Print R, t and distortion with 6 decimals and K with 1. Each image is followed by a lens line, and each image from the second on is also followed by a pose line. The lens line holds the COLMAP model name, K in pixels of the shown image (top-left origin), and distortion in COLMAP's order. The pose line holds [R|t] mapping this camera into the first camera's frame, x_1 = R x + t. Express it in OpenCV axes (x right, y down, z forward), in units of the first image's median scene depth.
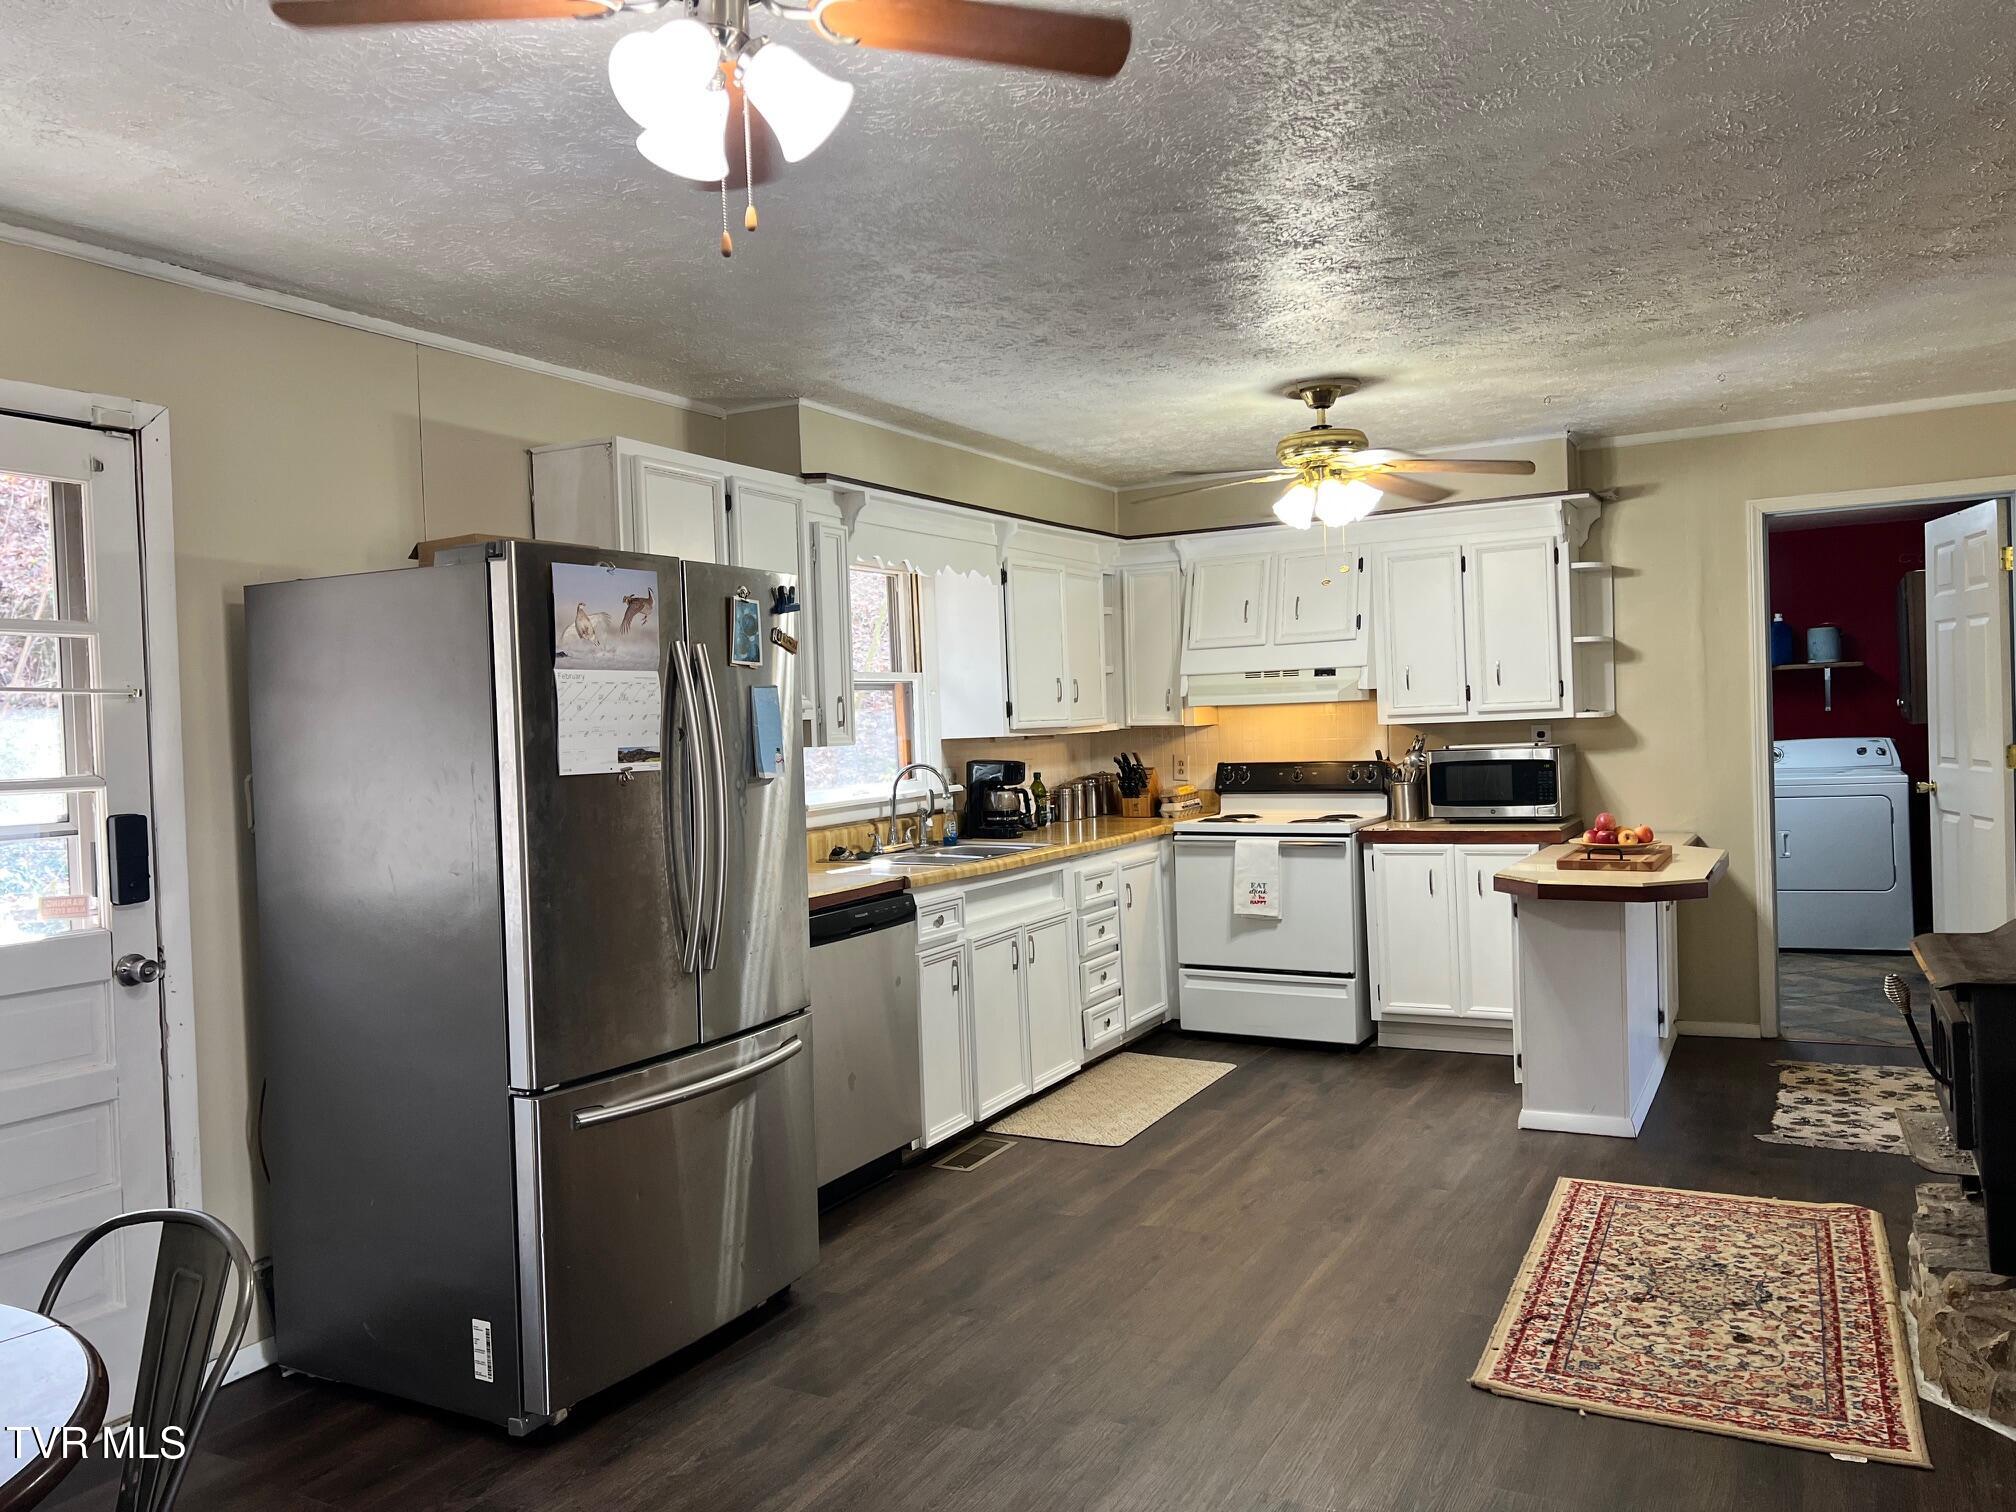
lens RADIAL K [[1535.7, 0, 1007.8], [0, 1535.7, 750.0], [0, 0, 1]] dist [0.047033, -0.038870]
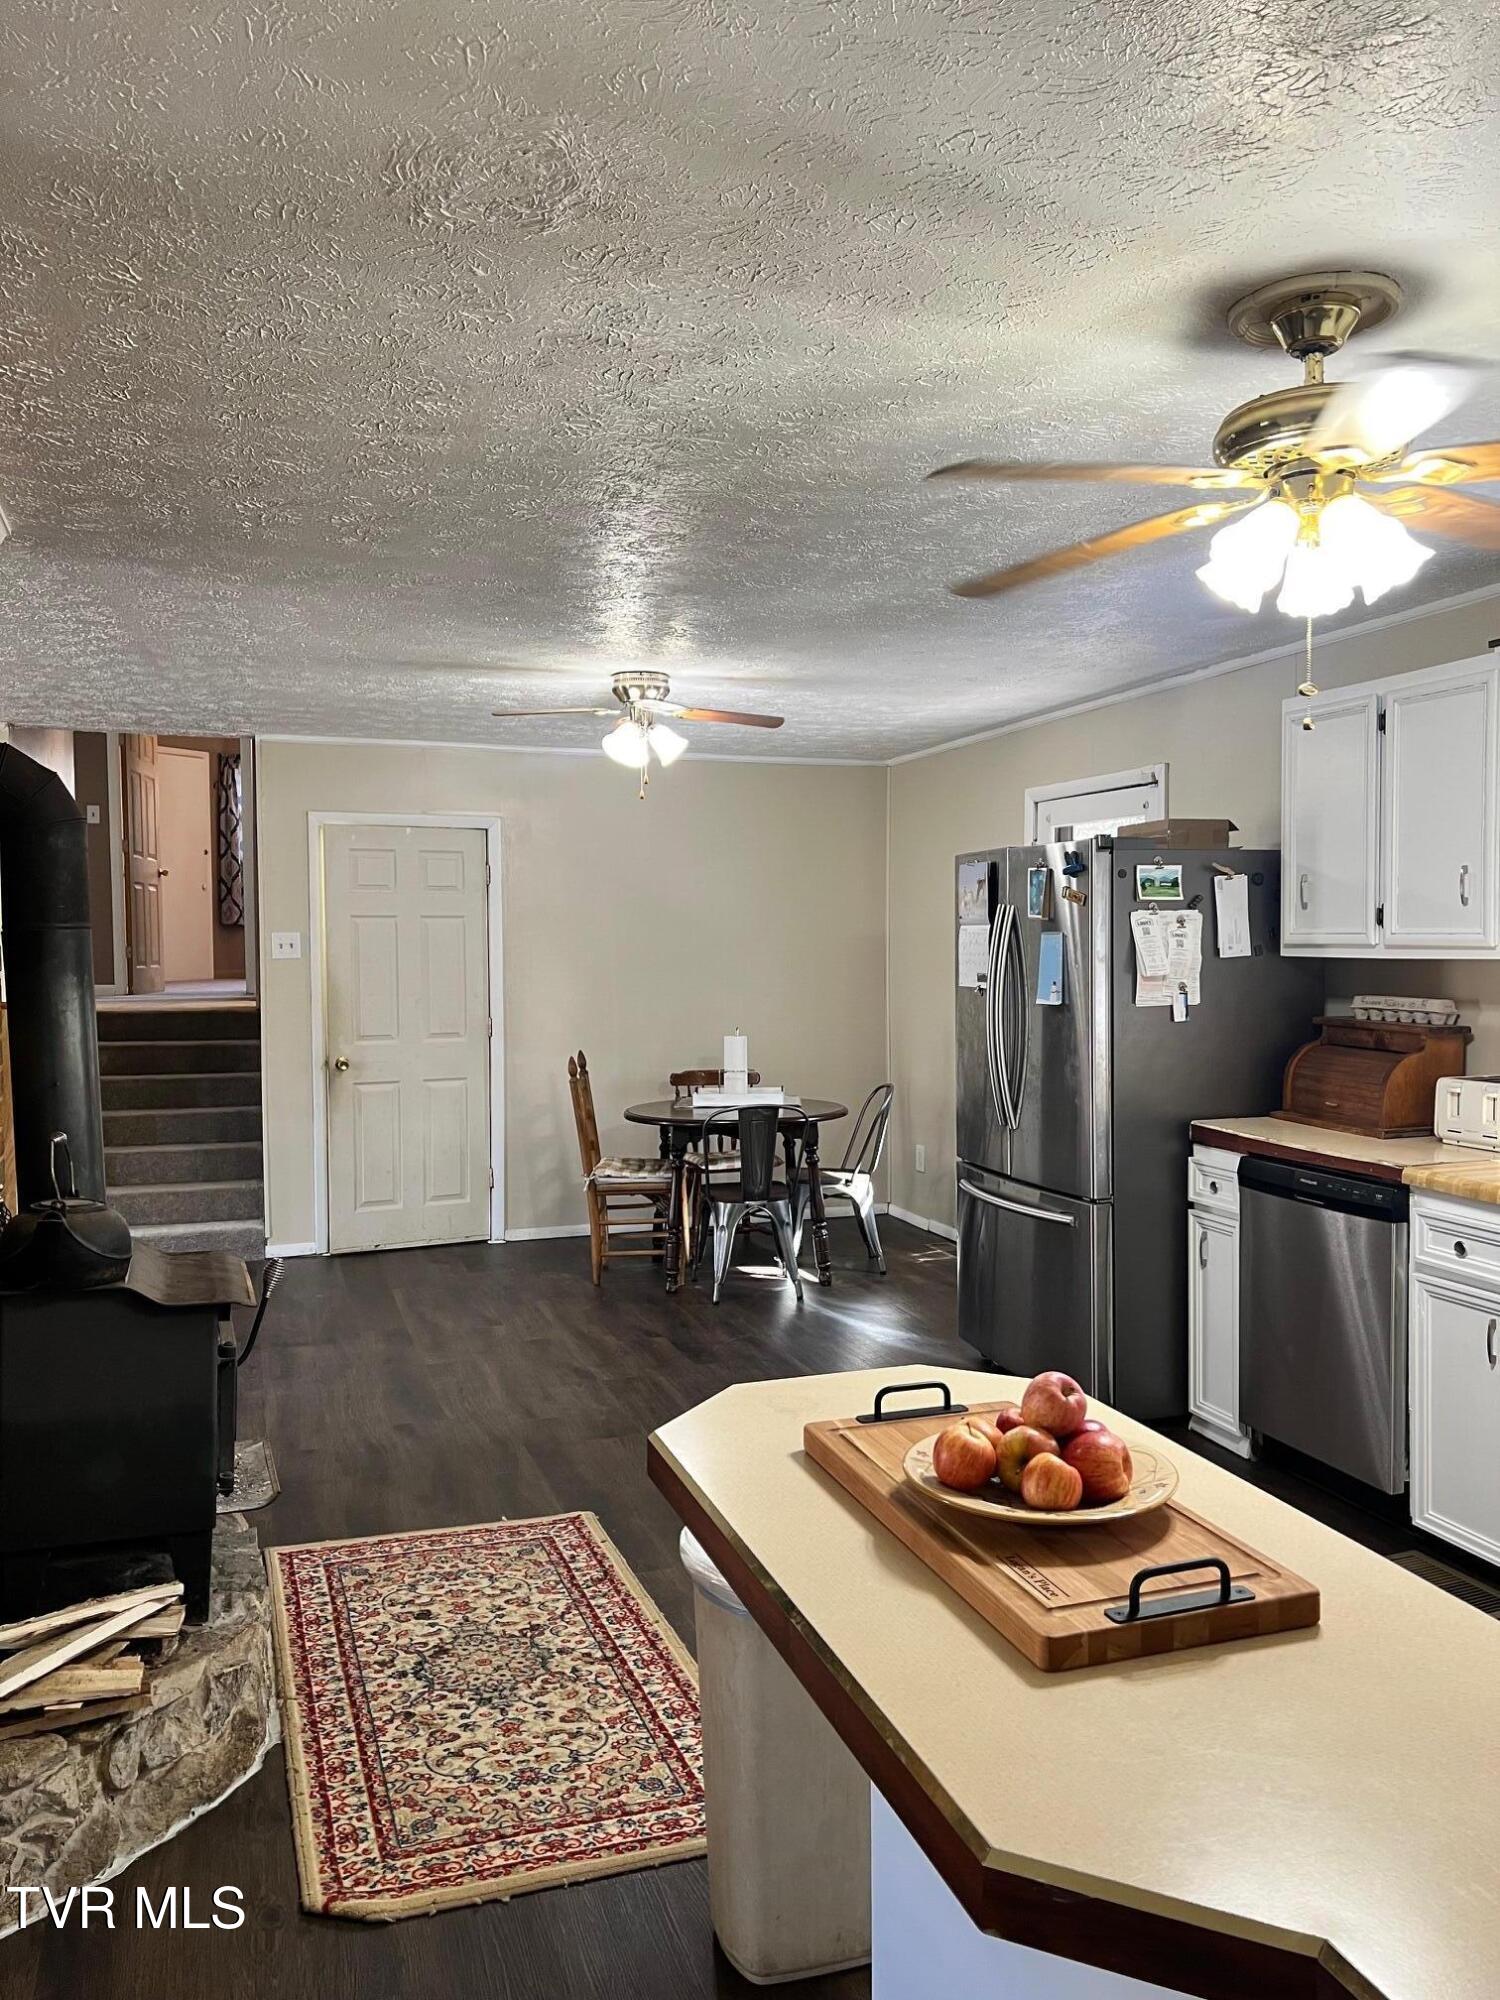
lens RADIAL K [[1523.6, 0, 741.3], [0, 1523.6, 1000.2], [0, 0, 1]] dist [0.047033, -0.038870]
pose [[-0.694125, 0.069716, -0.716471, 0.995101], [0.017880, 0.996662, 0.079658, -0.097068], [0.719633, 0.042482, -0.693054, 1.784026]]
